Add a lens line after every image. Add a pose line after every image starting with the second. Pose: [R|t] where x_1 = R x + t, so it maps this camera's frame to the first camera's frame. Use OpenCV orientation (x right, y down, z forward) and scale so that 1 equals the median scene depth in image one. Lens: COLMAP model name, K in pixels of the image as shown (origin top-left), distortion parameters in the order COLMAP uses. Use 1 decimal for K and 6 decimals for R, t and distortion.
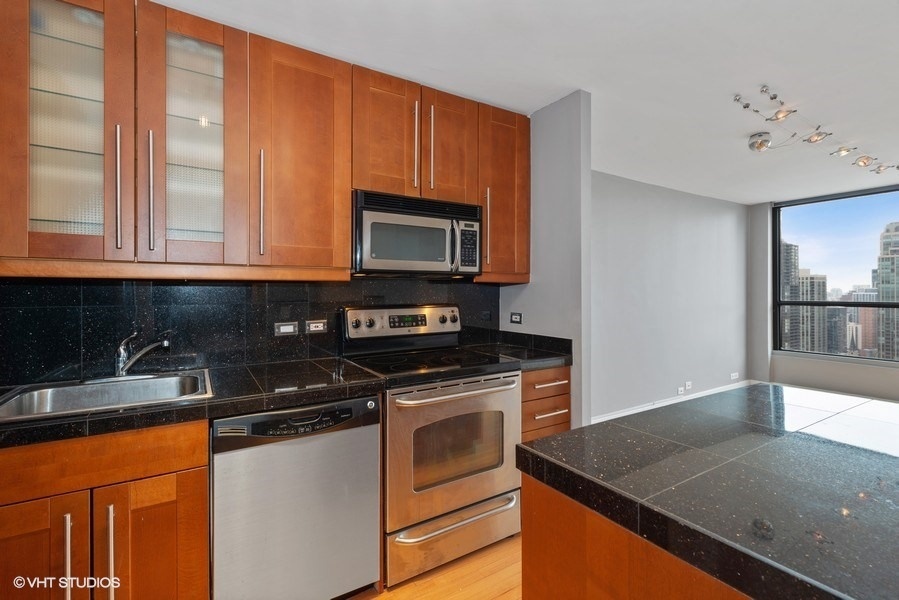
lens RADIAL K [[406.6, 0, 450.1], [0, 406.6, 294.0], [0, 0, 1]] dist [-0.012090, -0.001344]
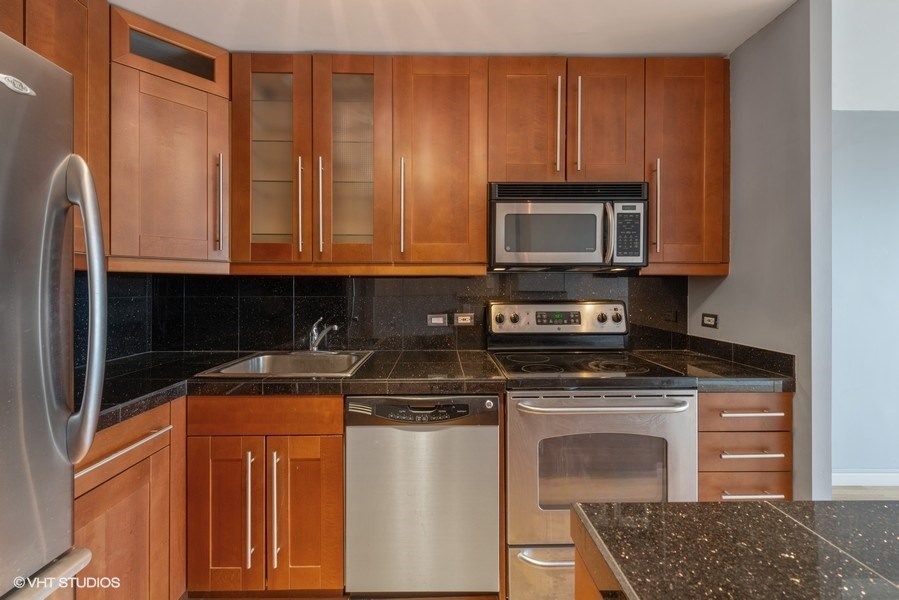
lens RADIAL K [[387.0, 0, 443.3], [0, 387.0, 286.4], [0, 0, 1]] dist [-0.004854, -0.000676]
pose [[0.849718, 0.003381, -0.527226, 0.155681], [-0.005851, 0.999978, -0.003019, -0.001545], [0.527205, 0.005650, 0.849720, 0.134417]]
